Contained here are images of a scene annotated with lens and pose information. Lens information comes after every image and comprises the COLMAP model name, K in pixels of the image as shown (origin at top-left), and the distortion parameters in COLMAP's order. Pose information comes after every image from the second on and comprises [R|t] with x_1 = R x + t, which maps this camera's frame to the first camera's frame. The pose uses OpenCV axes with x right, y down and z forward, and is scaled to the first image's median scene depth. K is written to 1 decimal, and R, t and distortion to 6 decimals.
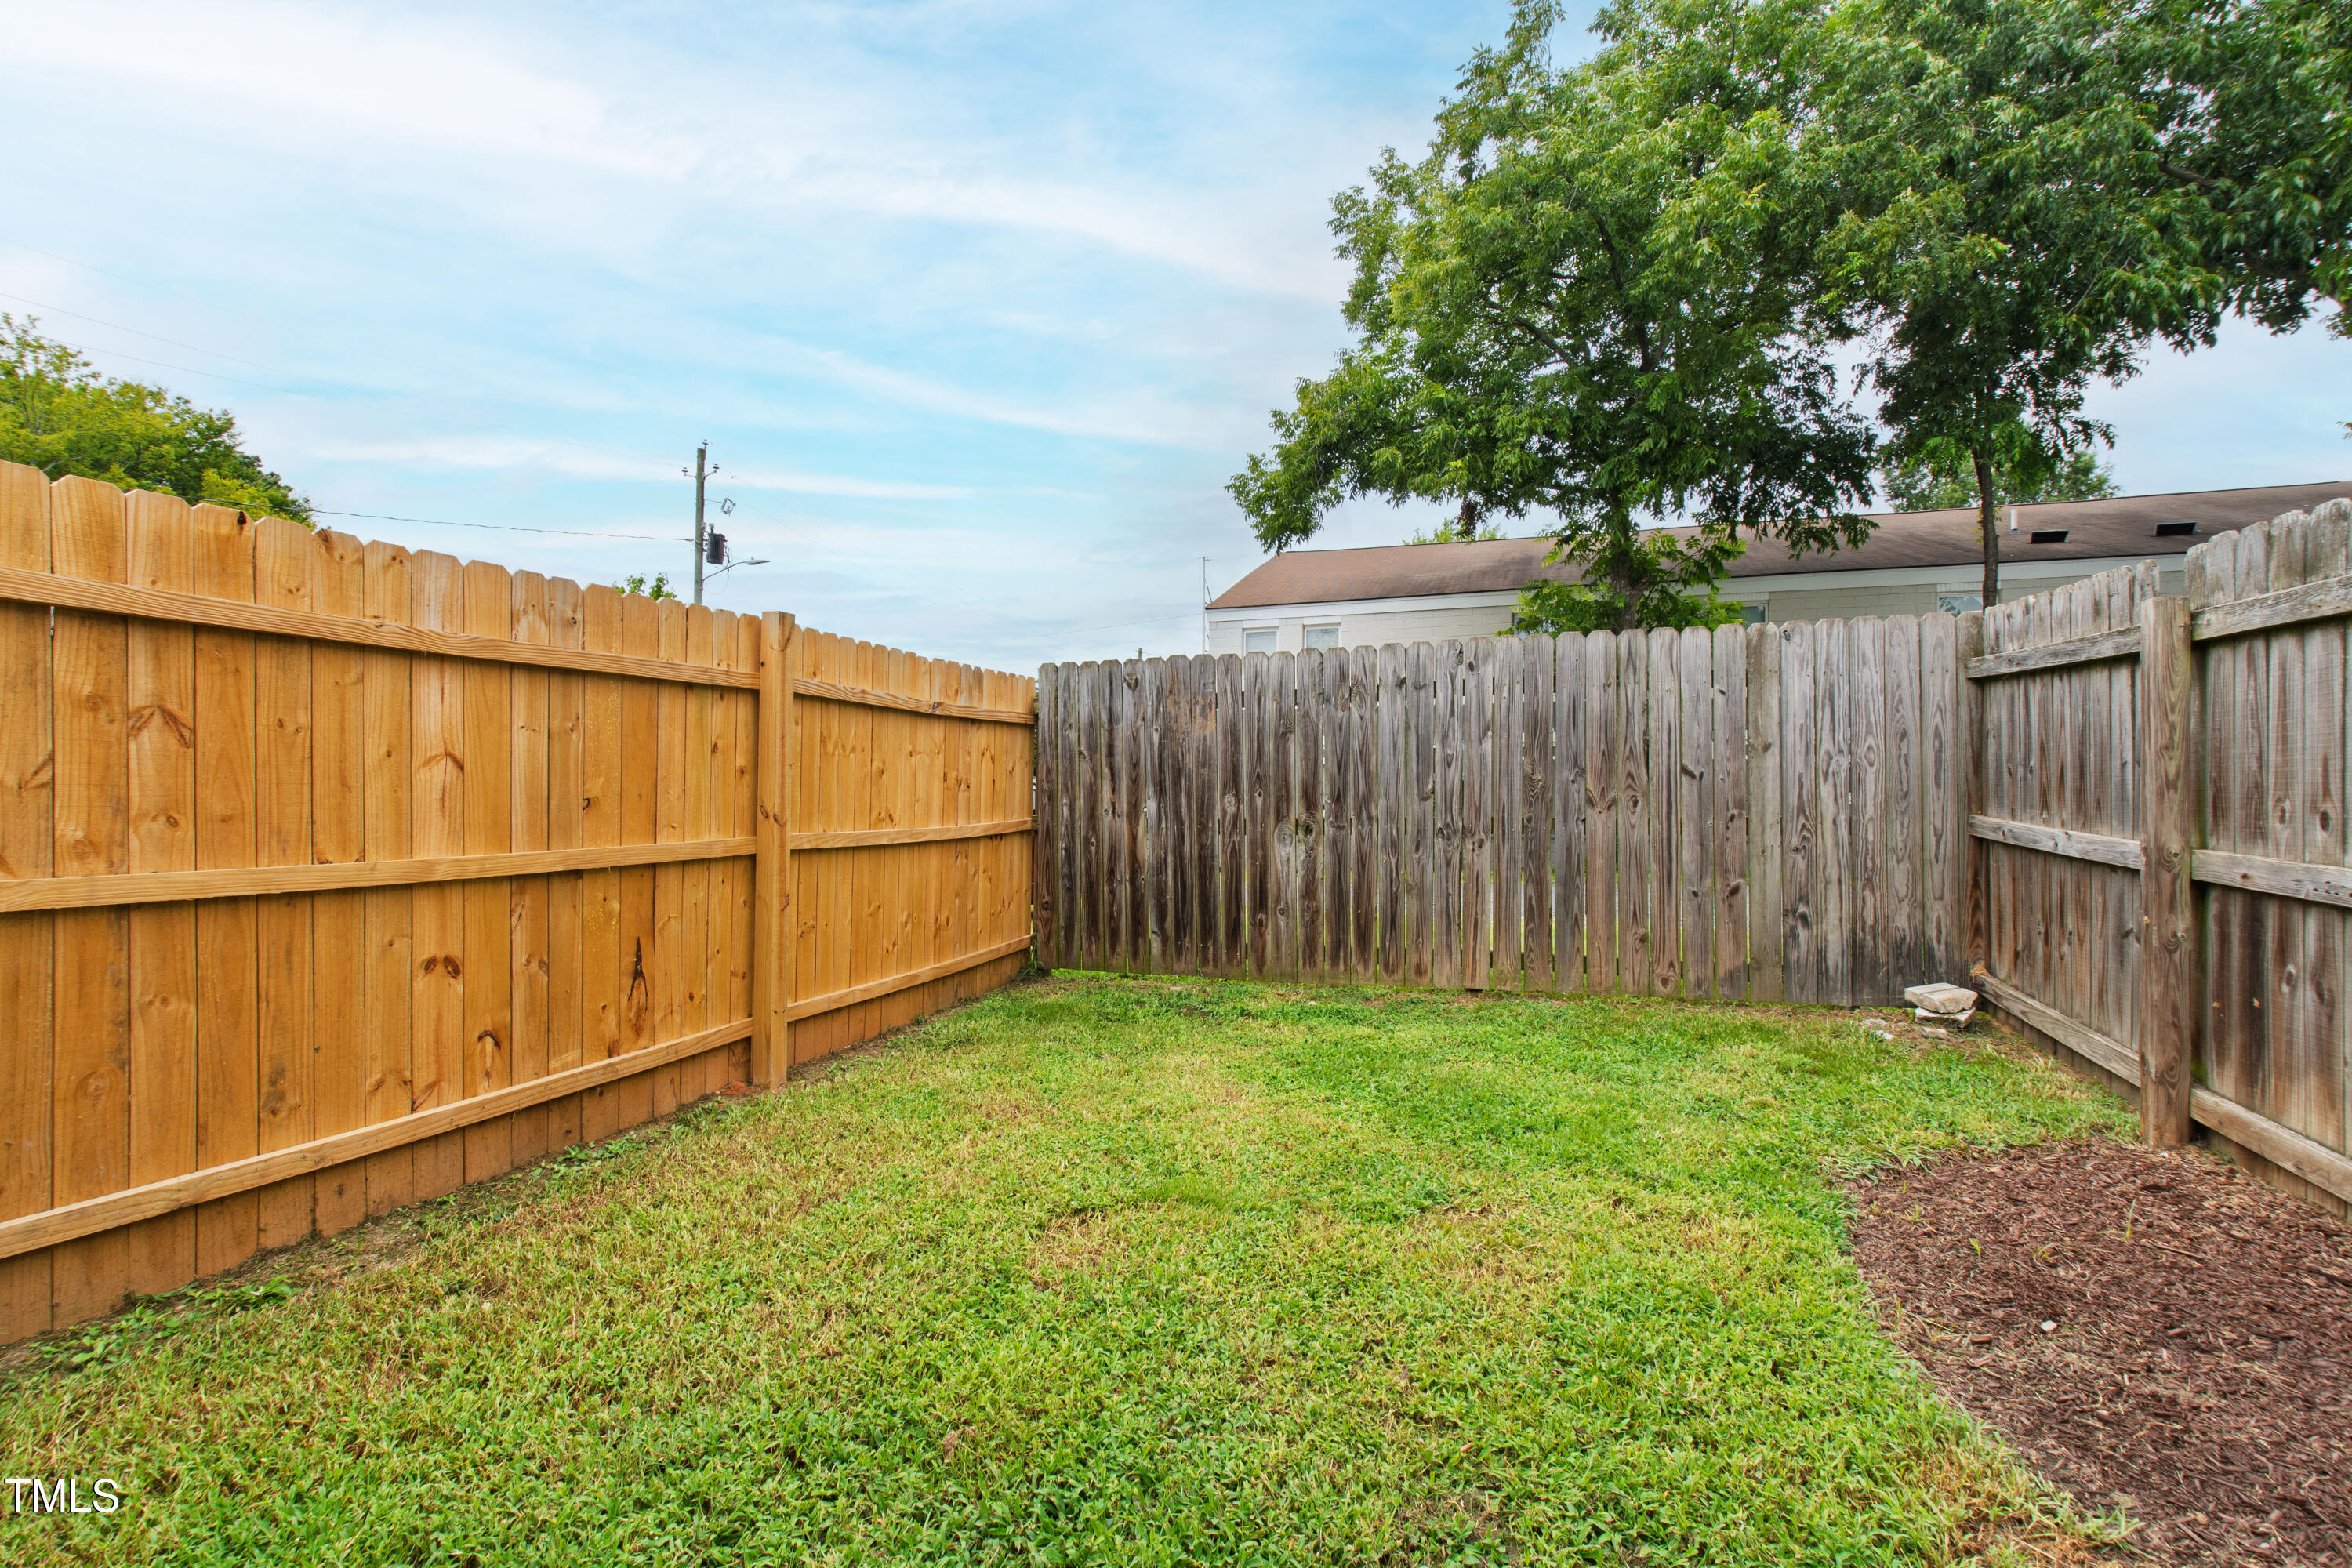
lens RADIAL K [[1042.0, 0, 1173.1], [0, 1042.0, 770.5], [0, 0, 1]] dist [0.000573, -0.002062]
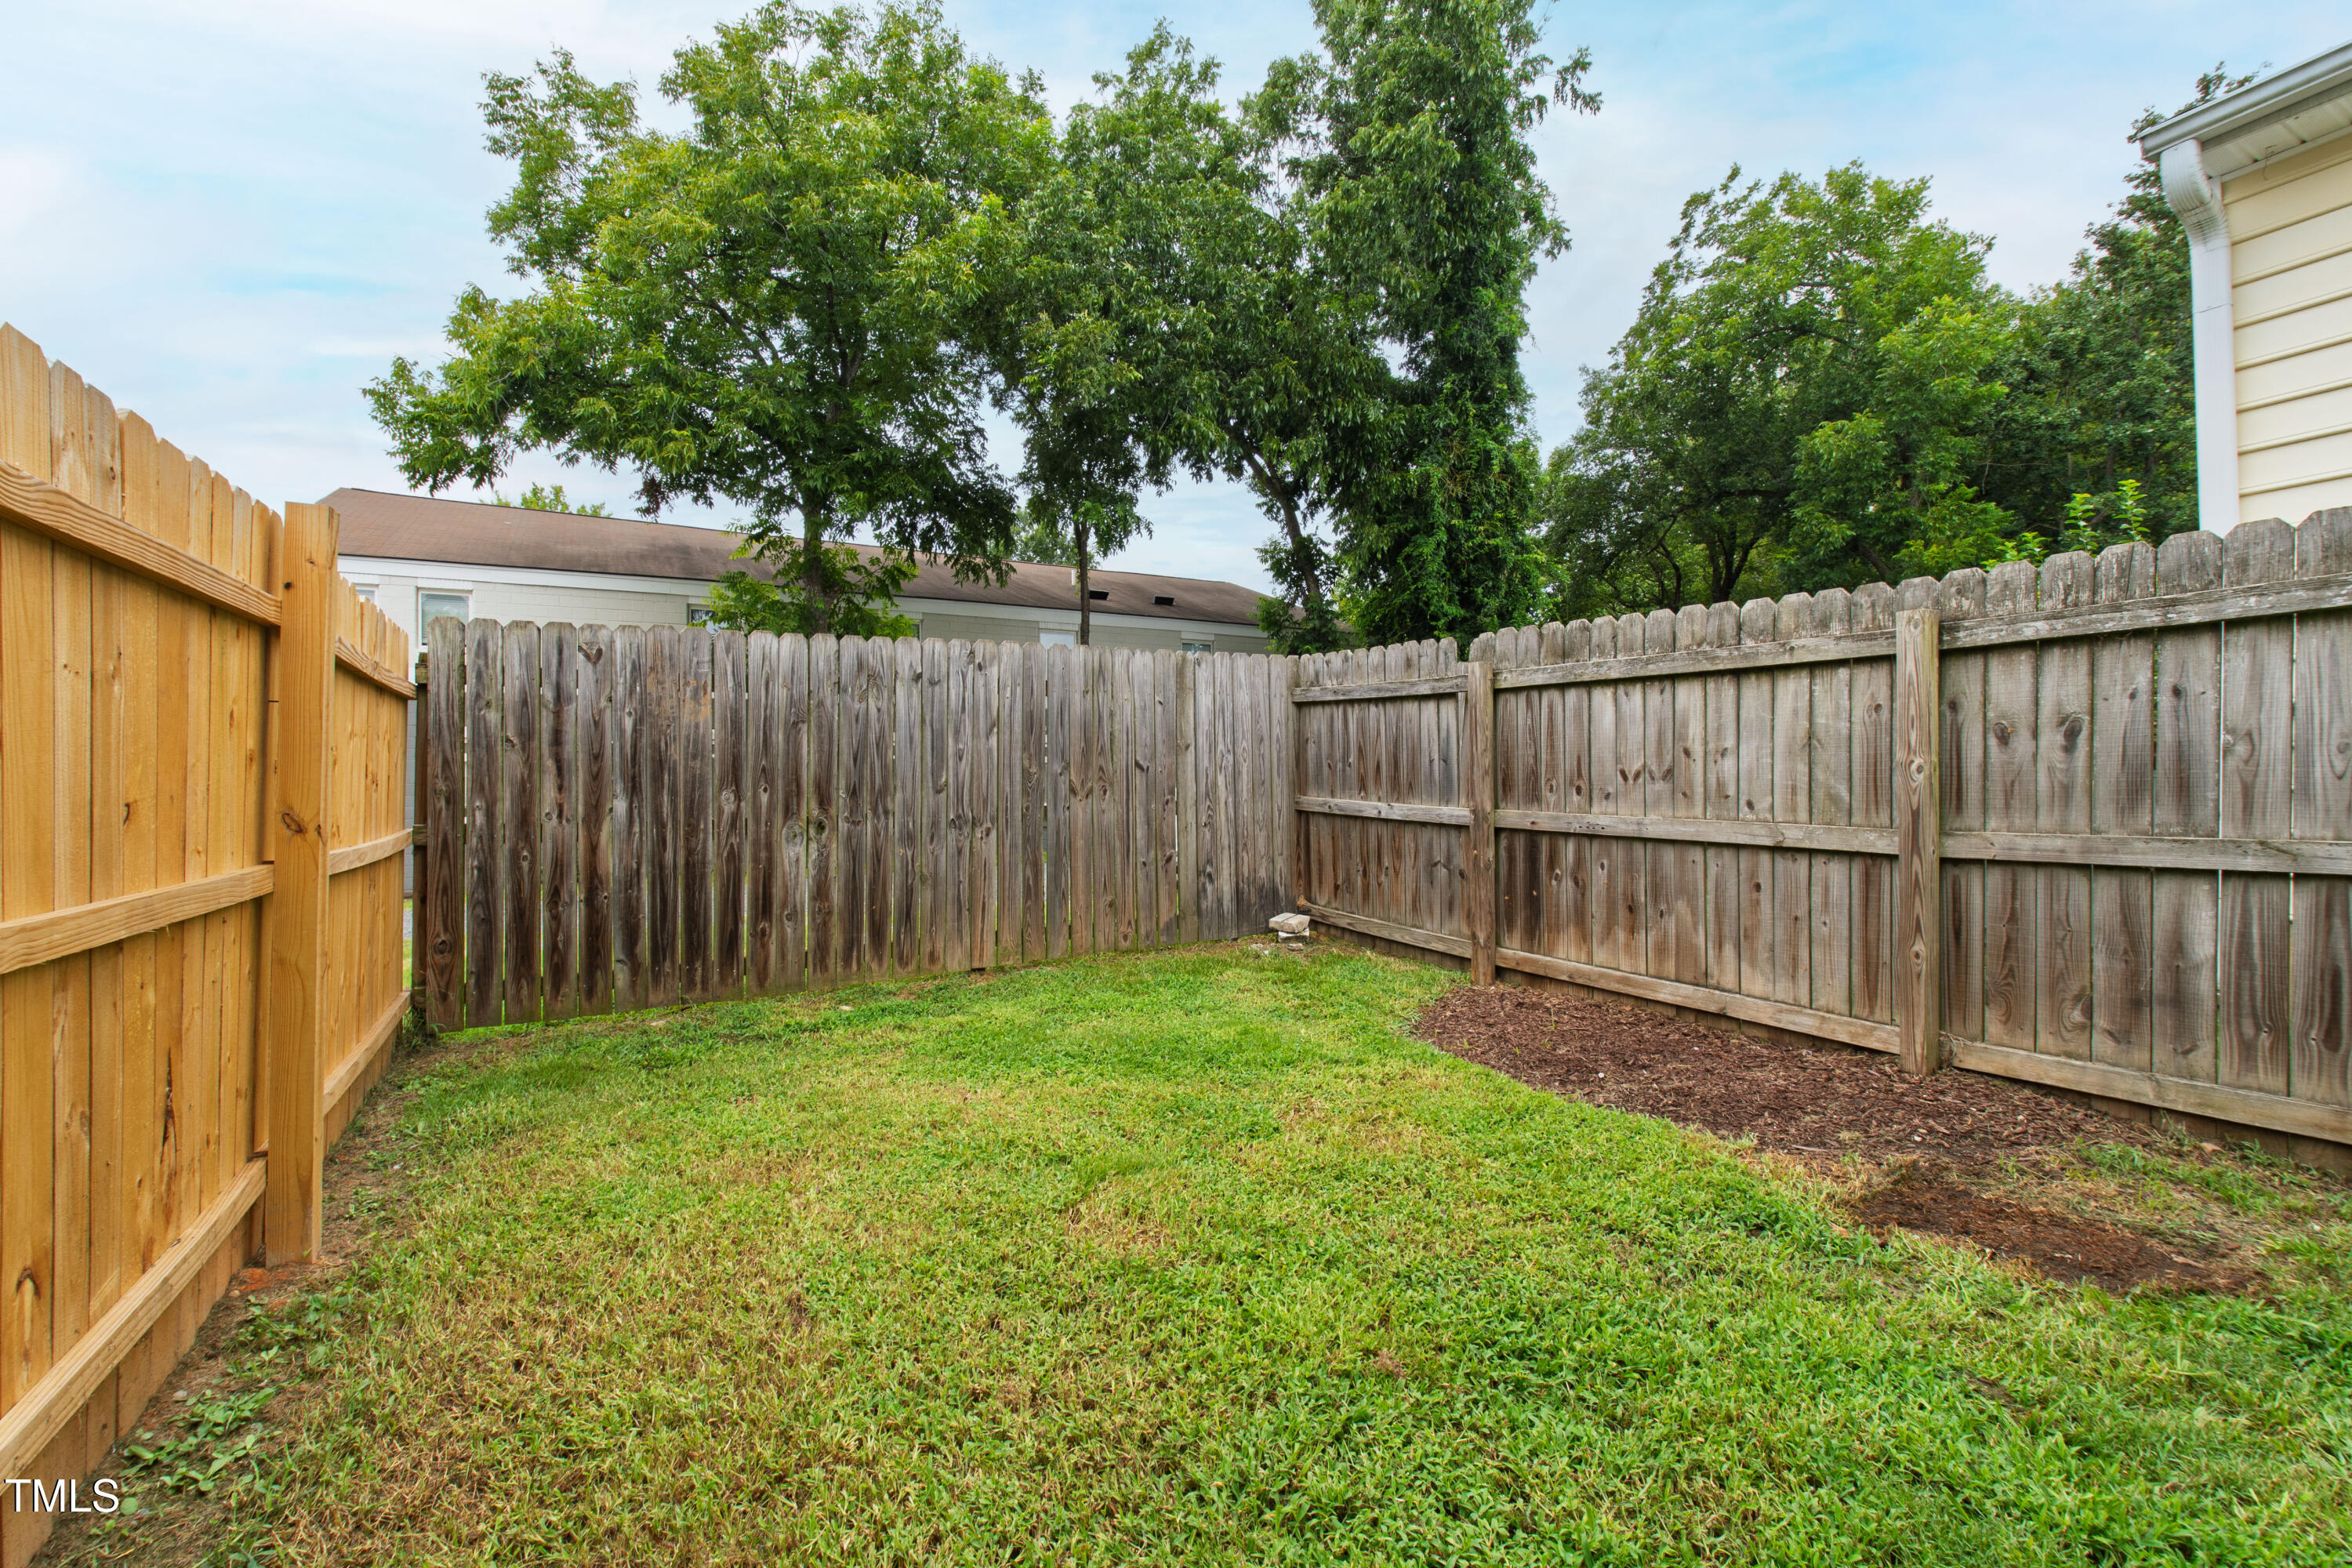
lens RADIAL K [[1042.0, 0, 1165.0], [0, 1042.0, 787.1], [0, 0, 1]] dist [0.000573, -0.002062]
pose [[0.661758, -0.012072, 0.749621, -0.378678], [-0.000123, 0.999869, 0.016210, 0.005839], [-0.749718, -0.010819, 0.661669, 0.148087]]
